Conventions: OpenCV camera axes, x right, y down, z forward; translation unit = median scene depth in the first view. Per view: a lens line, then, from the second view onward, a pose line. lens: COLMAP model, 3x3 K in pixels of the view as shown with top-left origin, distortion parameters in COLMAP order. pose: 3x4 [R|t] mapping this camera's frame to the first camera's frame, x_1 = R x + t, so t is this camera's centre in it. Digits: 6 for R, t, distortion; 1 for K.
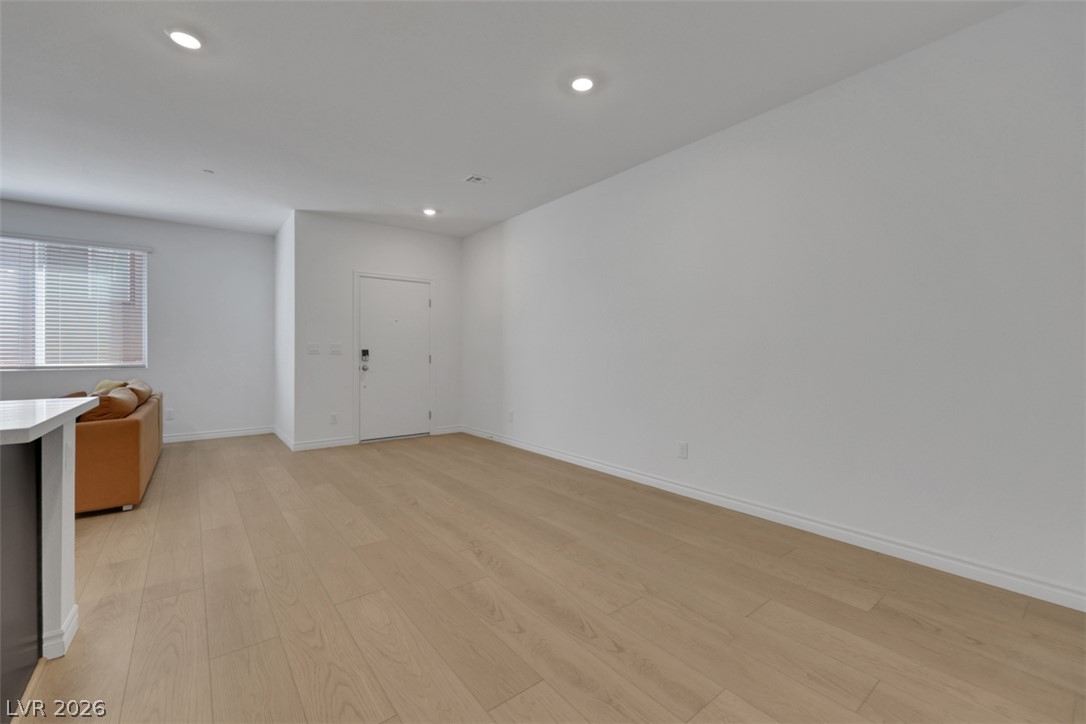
lens RADIAL K [[454.4, 0, 537.9], [0, 454.4, 355.7], [0, 0, 1]] dist [0.002510, 0.000218]
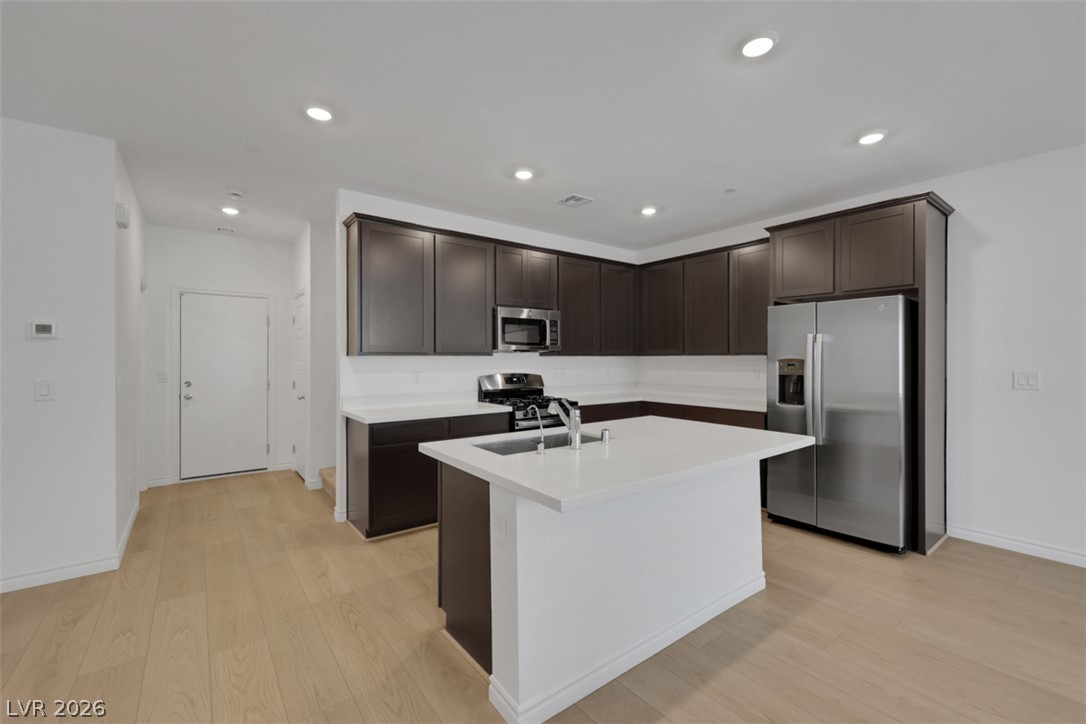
lens RADIAL K [[448.0, 0, 547.9], [0, 448.0, 358.1], [0, 0, 1]] dist [0.000909, -0.000012]
pose [[-0.999898, 0.000931, -0.014278, -0.373931], [0.000871, 0.999991, 0.004169, -0.050366], [0.014282, 0.004156, -0.999889, 0.662963]]
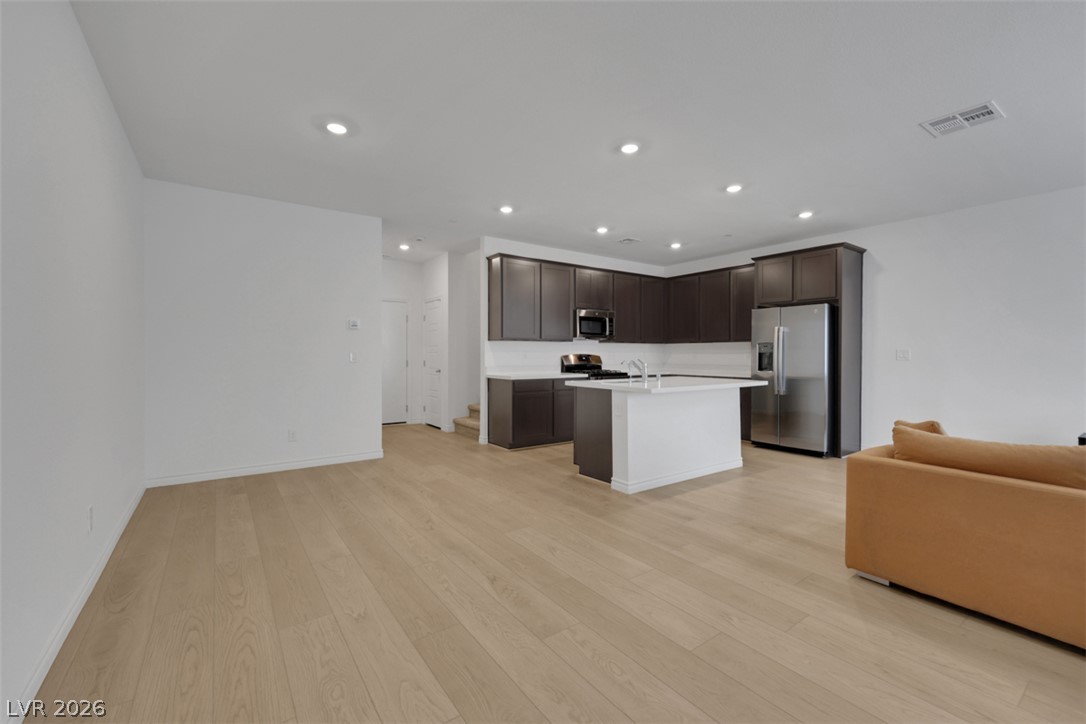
lens RADIAL K [[452.1, 0, 557.5], [0, 452.1, 357.7], [0, 0, 1]] dist [-0.000518, -0.000128]
pose [[-0.999995, 0.001274, -0.002734, -0.238394], [0.001234, 0.999891, 0.014740, -0.025242], [0.002752, 0.014737, -0.999888, 1.100448]]
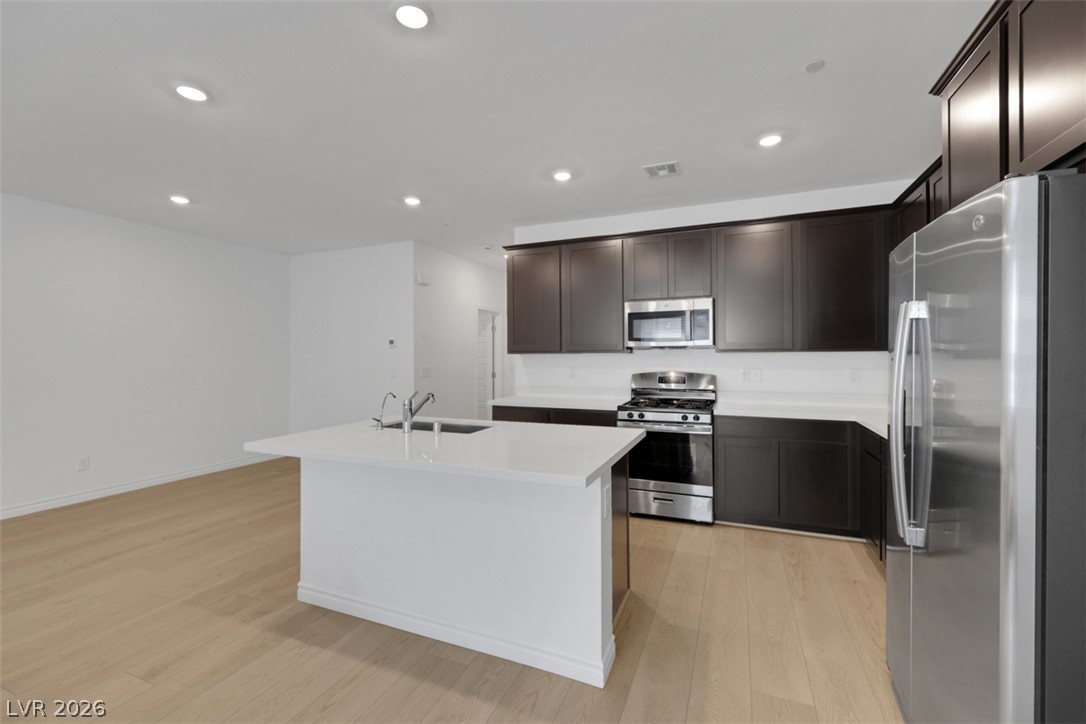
lens RADIAL K [[452.1, 0, 557.5], [0, 452.1, 357.7], [0, 0, 1]] dist [-0.000518, -0.000128]
pose [[-0.525959, -0.000842, 0.850510, -0.919456], [0.007658, 0.999954, 0.005725, -0.048854], [-0.850476, 0.009524, -0.525928, 0.369798]]
